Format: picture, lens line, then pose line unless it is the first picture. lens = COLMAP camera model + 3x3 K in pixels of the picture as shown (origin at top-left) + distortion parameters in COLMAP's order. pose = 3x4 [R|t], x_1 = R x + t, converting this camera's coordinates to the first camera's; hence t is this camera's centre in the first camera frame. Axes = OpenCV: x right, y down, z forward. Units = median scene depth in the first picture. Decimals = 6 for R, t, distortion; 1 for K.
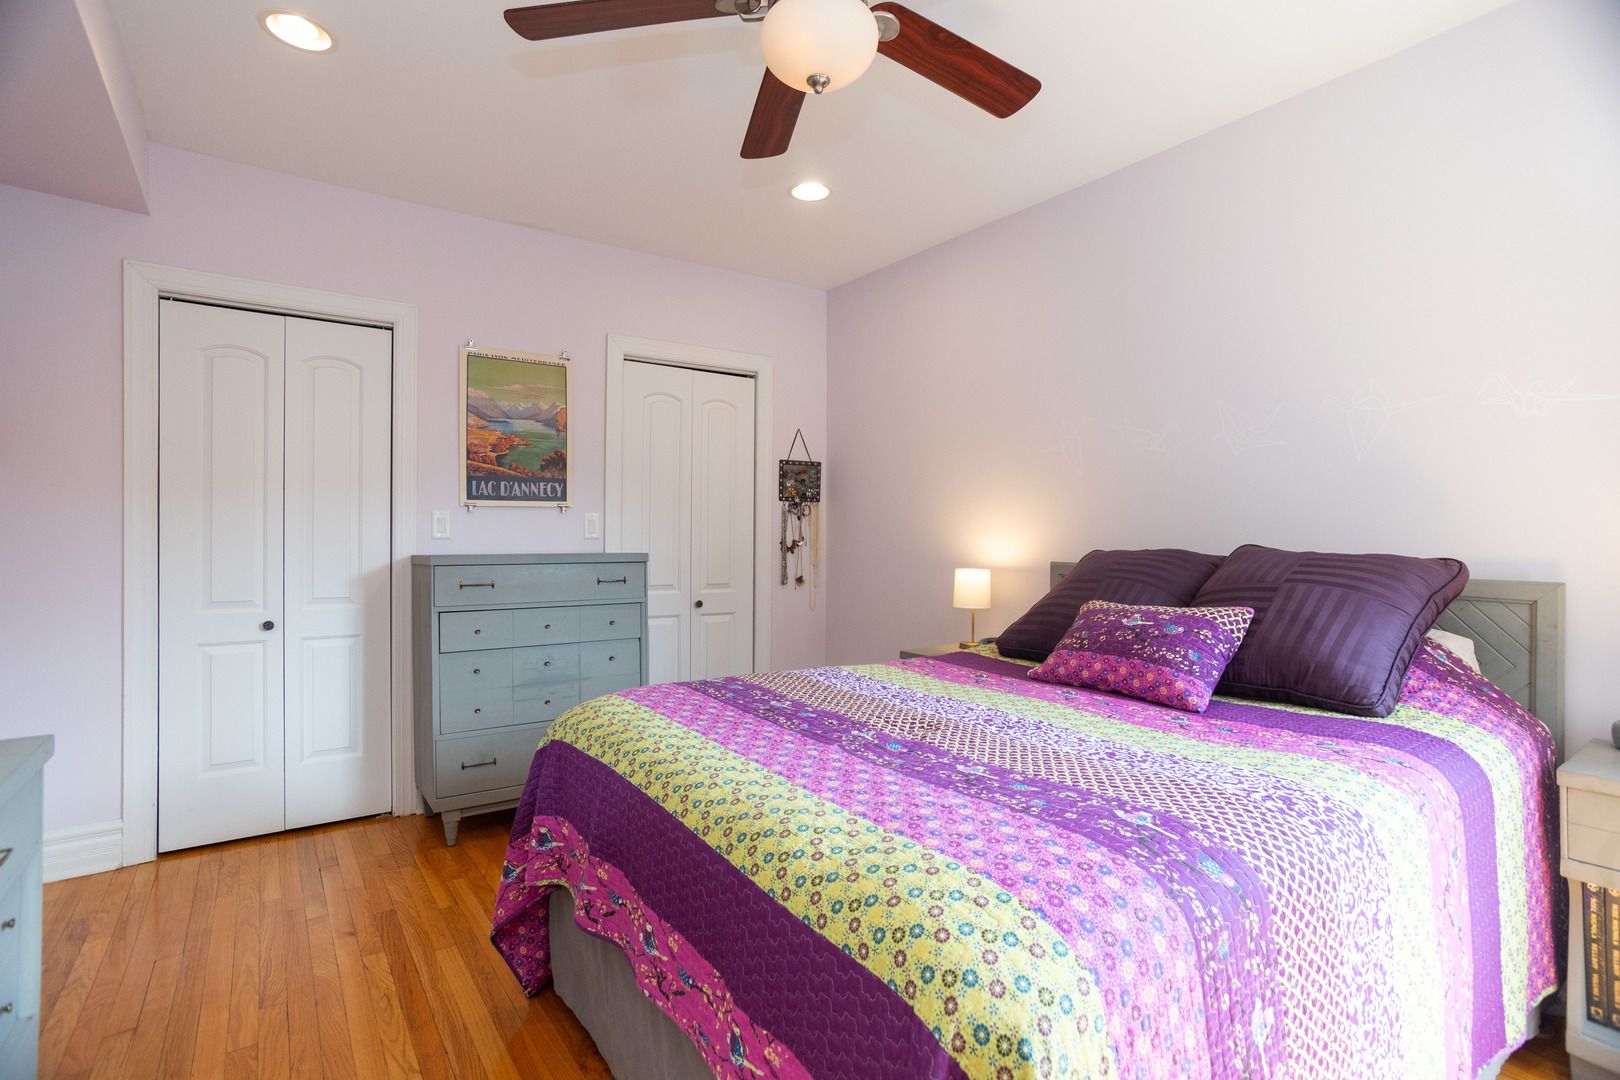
lens RADIAL K [[769.1, 0, 811.7], [0, 769.1, 532.6], [0, 0, 1]] dist [-0.049125, 0.020184]
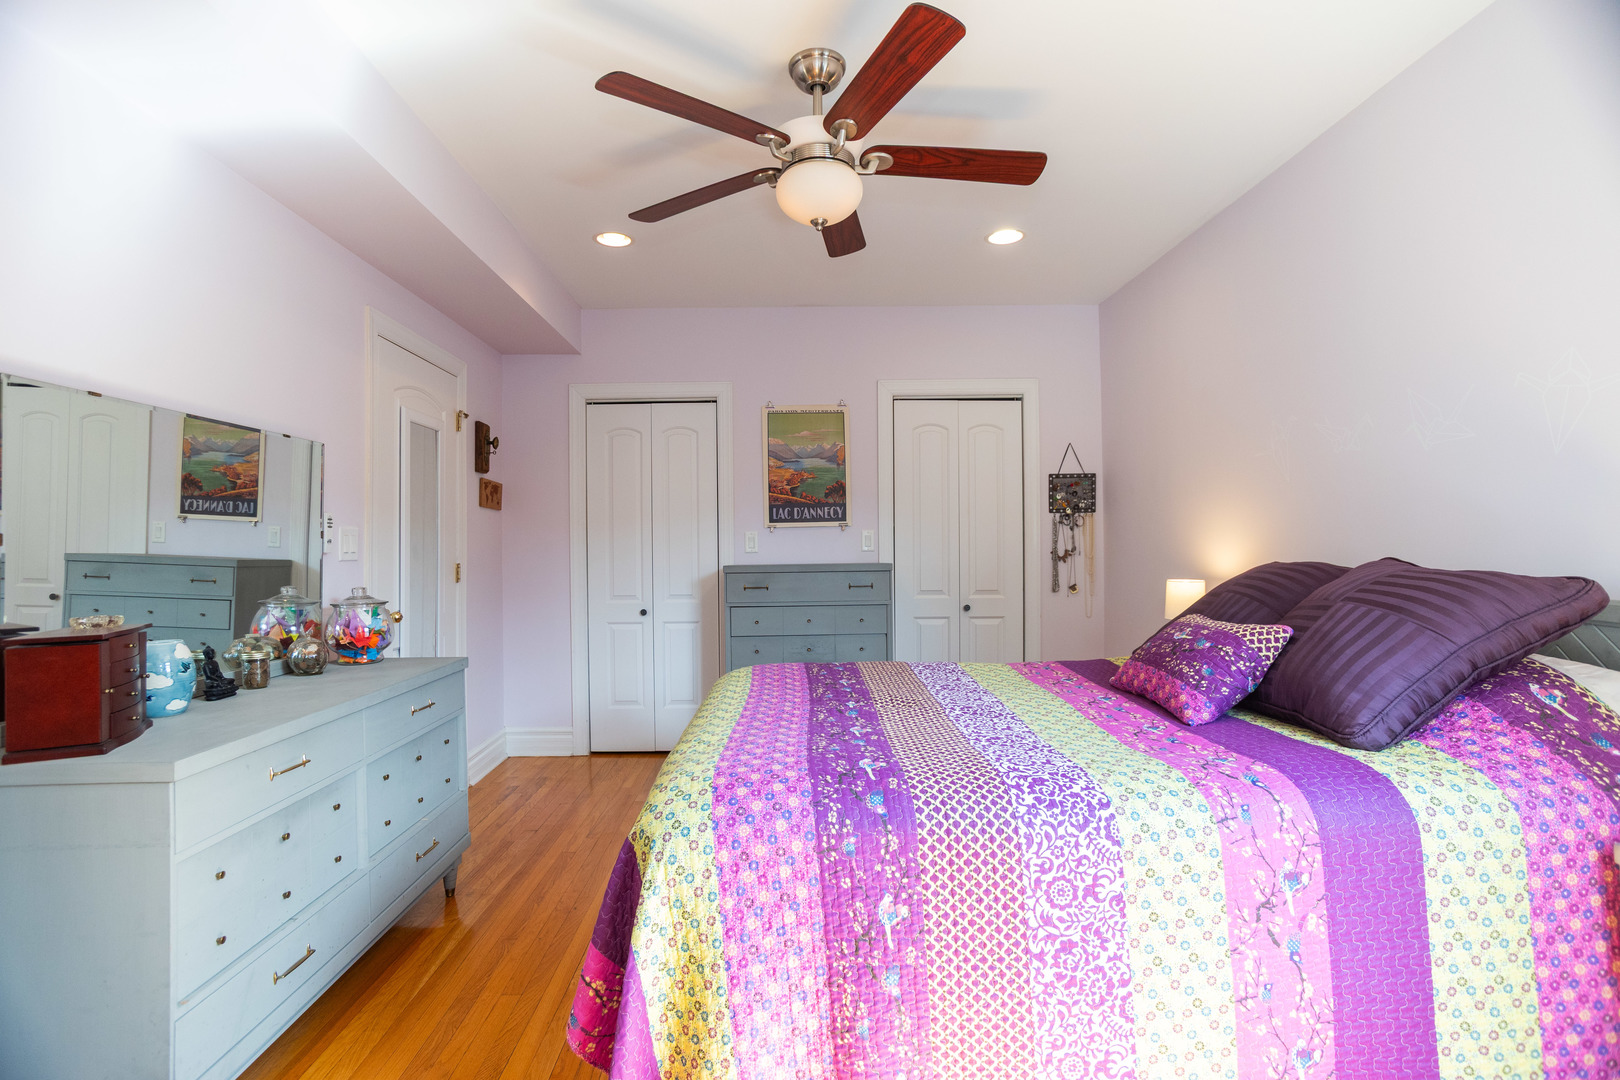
lens RADIAL K [[769.1, 0, 820.1], [0, 769.1, 539.3], [0, 0, 1]] dist [-0.049125, 0.020184]
pose [[0.837357, -0.014996, -0.546451, 0.380784], [0.016879, 0.999856, -0.001574, -0.012273], [0.546396, -0.007905, 0.837490, -0.075857]]
